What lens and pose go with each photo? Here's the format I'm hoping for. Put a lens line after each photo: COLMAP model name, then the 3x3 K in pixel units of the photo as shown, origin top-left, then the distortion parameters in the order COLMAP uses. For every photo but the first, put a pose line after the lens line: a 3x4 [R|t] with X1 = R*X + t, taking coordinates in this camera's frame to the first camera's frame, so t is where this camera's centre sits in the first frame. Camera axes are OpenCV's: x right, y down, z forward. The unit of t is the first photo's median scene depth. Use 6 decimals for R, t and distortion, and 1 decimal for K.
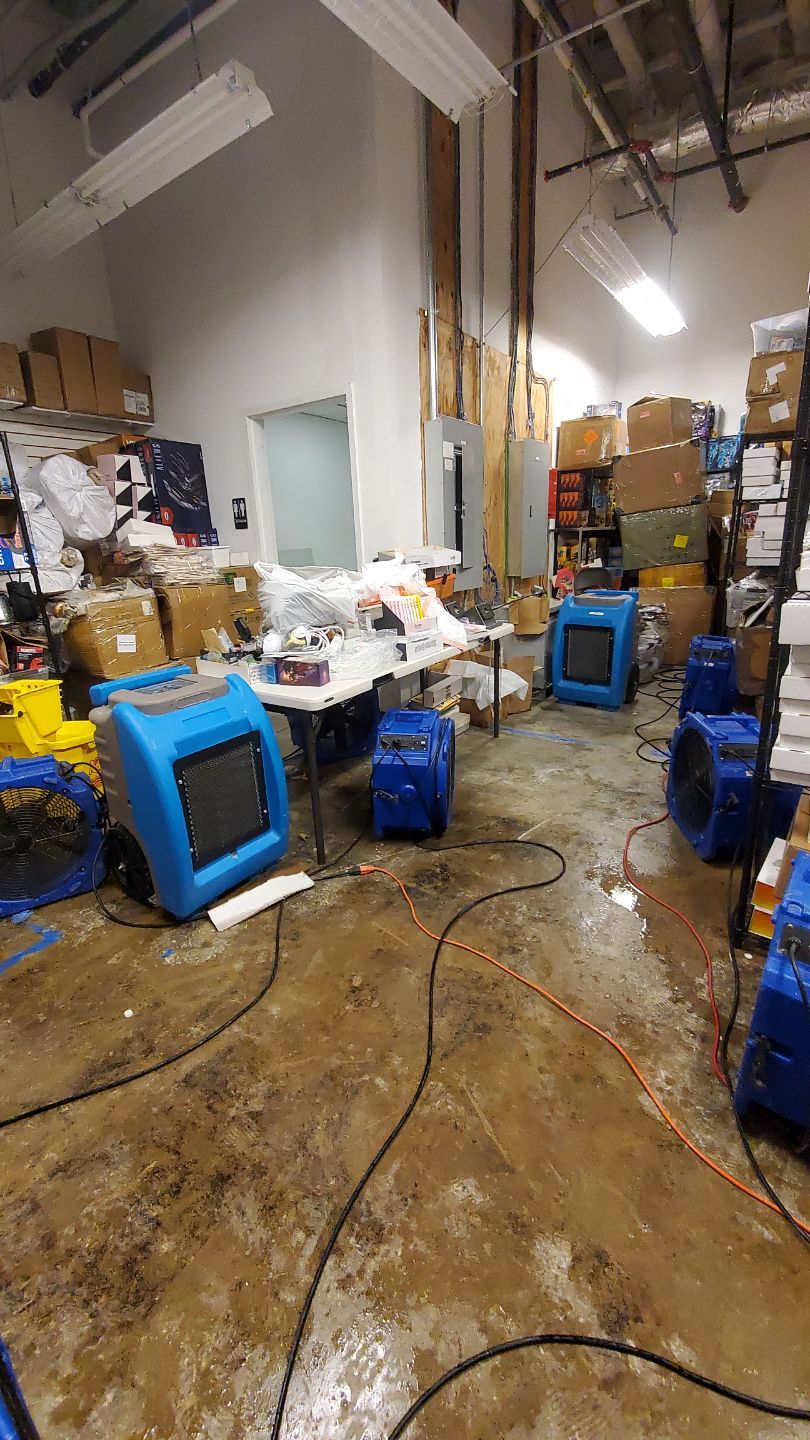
lens RADIAL K [[574.2, 0, 409.9], [0, 574.2, 717.7], [0, 0, 1]] dist [-0.005122, -0.006657]
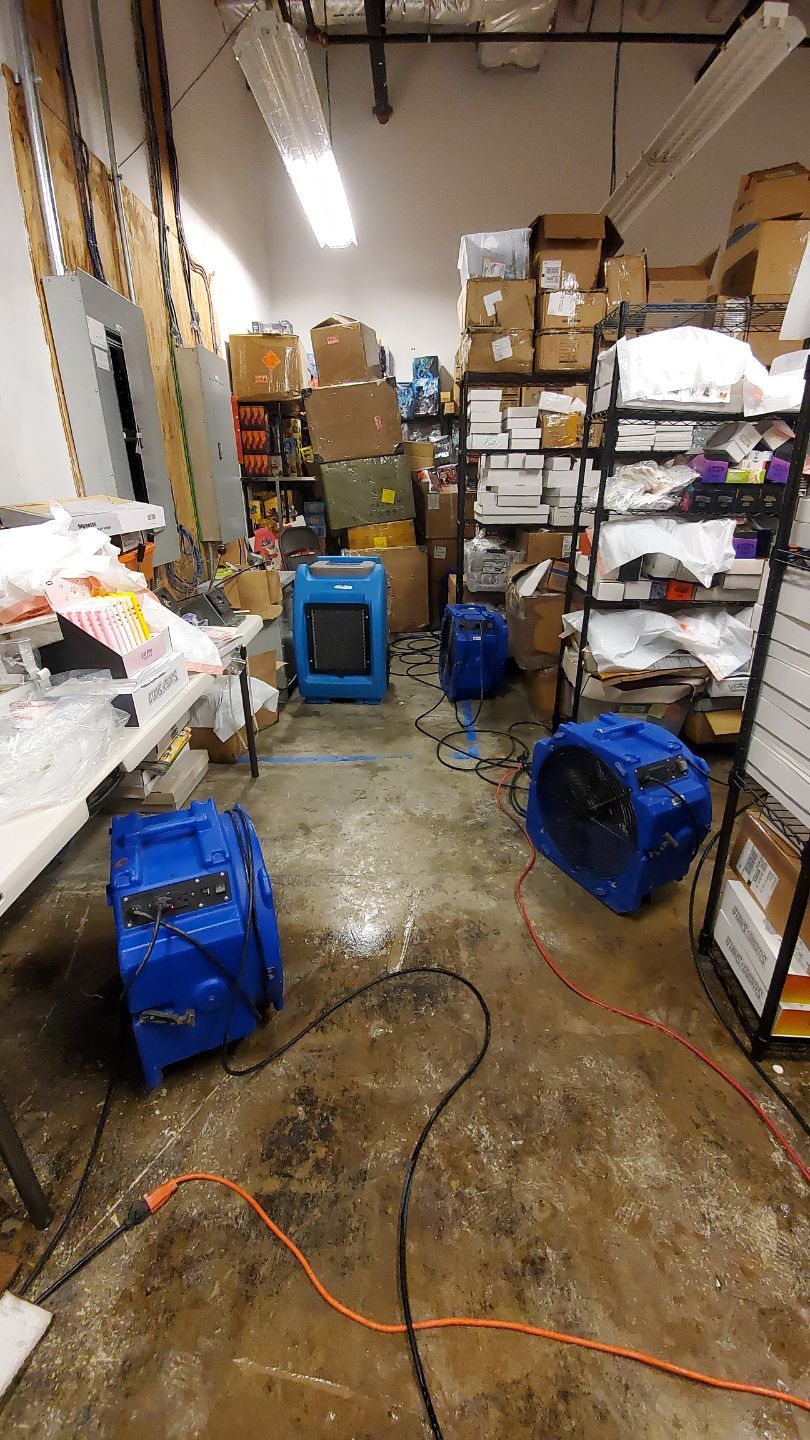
lens RADIAL K [[574.2, 0, 414.7], [0, 574.2, 714.7], [0, 0, 1]] dist [-0.005122, -0.006657]
pose [[0.826902, -0.184638, 0.531170, -0.046352], [0.149489, 0.982749, 0.108891, -0.083885], [-0.542112, -0.010638, 0.840239, 0.293255]]
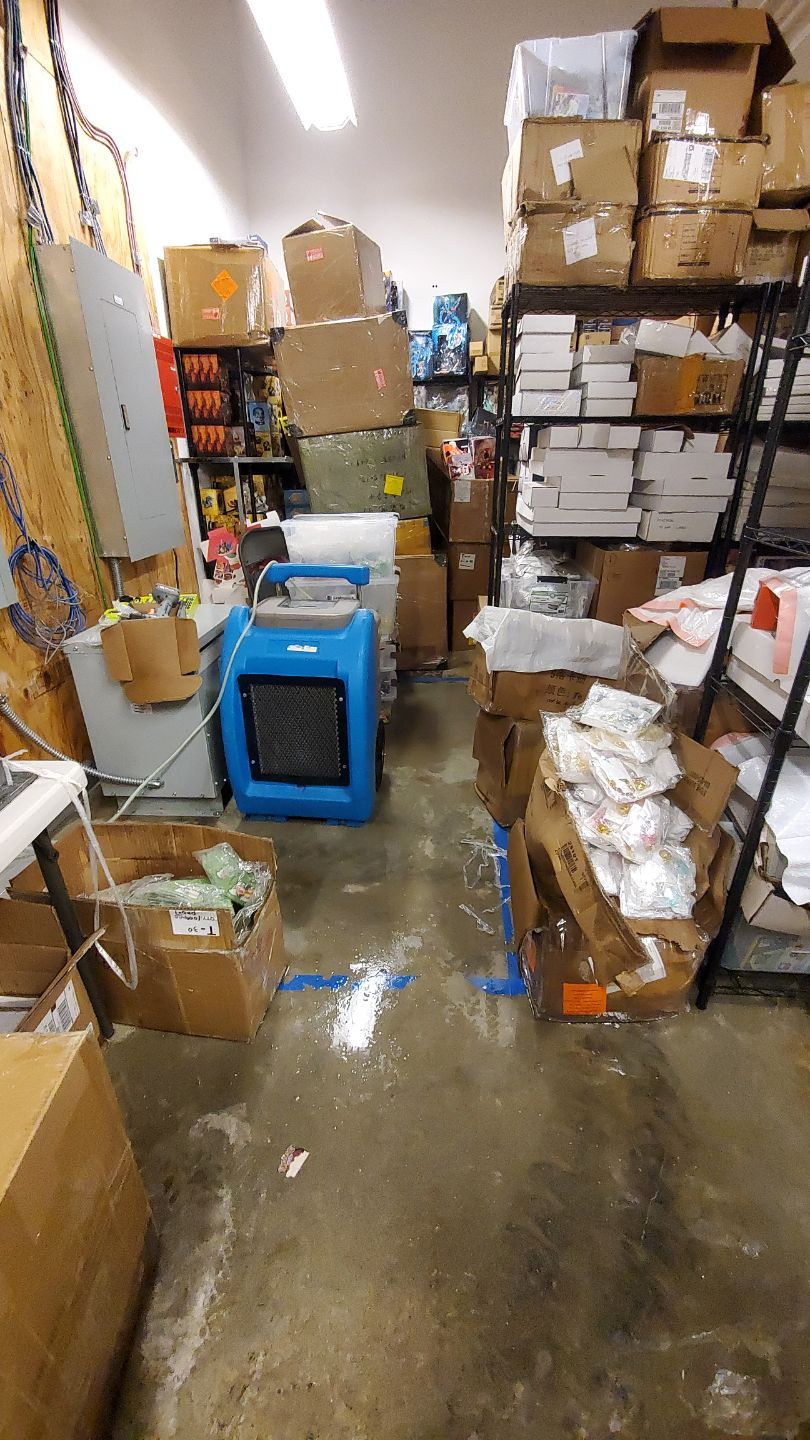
lens RADIAL K [[574.2, 0, 410.1], [0, 574.2, 715.0], [0, 0, 1]] dist [-0.005122, -0.006657]
pose [[0.850890, -0.184842, 0.491752, 0.164898], [0.132039, 0.981255, 0.140370, -0.190082], [-0.508481, -0.054509, 0.859346, 0.566469]]
